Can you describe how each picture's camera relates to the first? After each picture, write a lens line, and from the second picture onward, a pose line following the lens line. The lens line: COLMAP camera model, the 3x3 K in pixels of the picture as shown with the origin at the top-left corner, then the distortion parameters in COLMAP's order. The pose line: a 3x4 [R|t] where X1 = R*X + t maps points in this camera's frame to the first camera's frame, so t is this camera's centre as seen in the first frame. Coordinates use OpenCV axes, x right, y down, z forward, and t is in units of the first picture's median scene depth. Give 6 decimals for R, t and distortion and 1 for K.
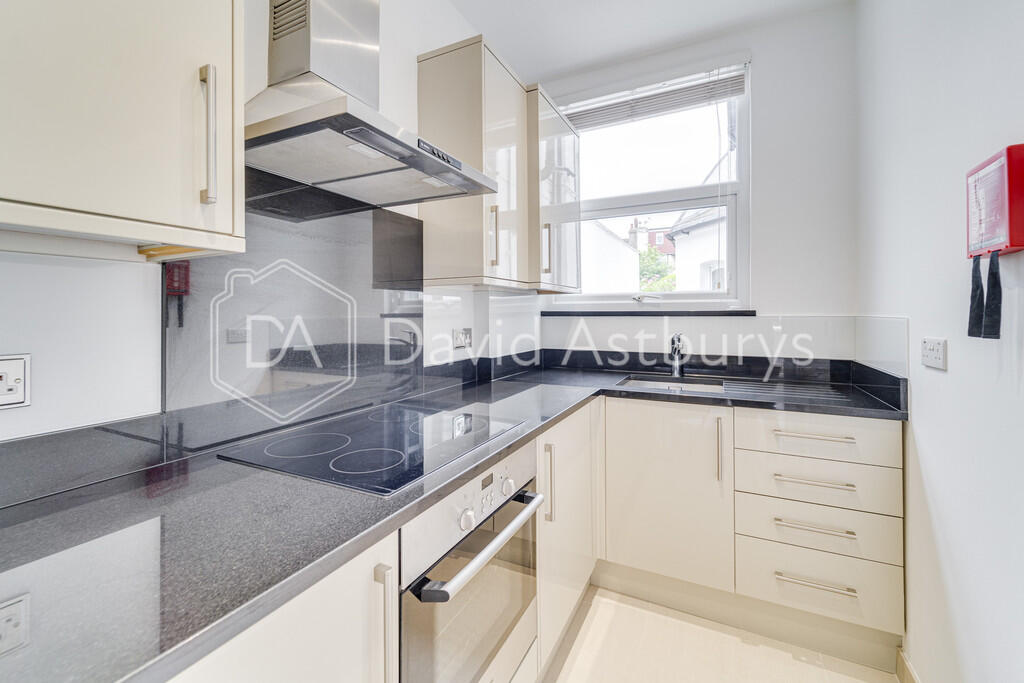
lens RADIAL K [[426.2, 0, 513.9], [0, 426.2, 298.4], [0, 0, 1]] dist [-0.000167, 0.000032]
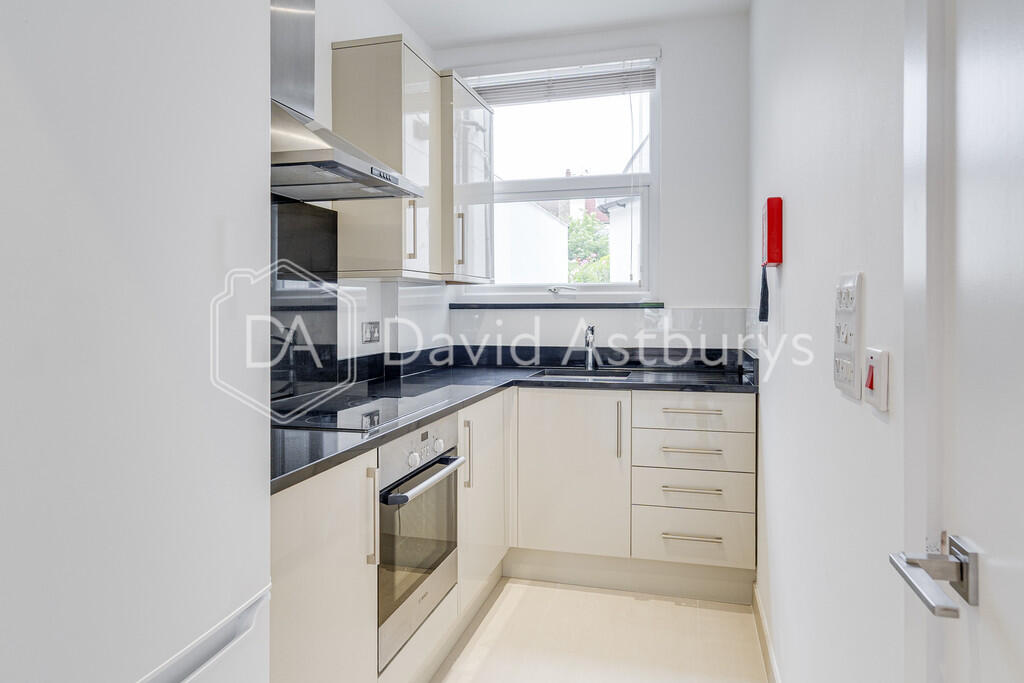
lens RADIAL K [[645.2, 0, 513.4], [0, 645.2, 305.9], [0, 0, 1]] dist [-0.000821, 0.000187]
pose [[0.981314, -0.000001, 0.192413, -0.089493], [-0.006508, 0.999428, 0.033199, -0.014624], [-0.192303, -0.033831, 0.980752, -0.485743]]
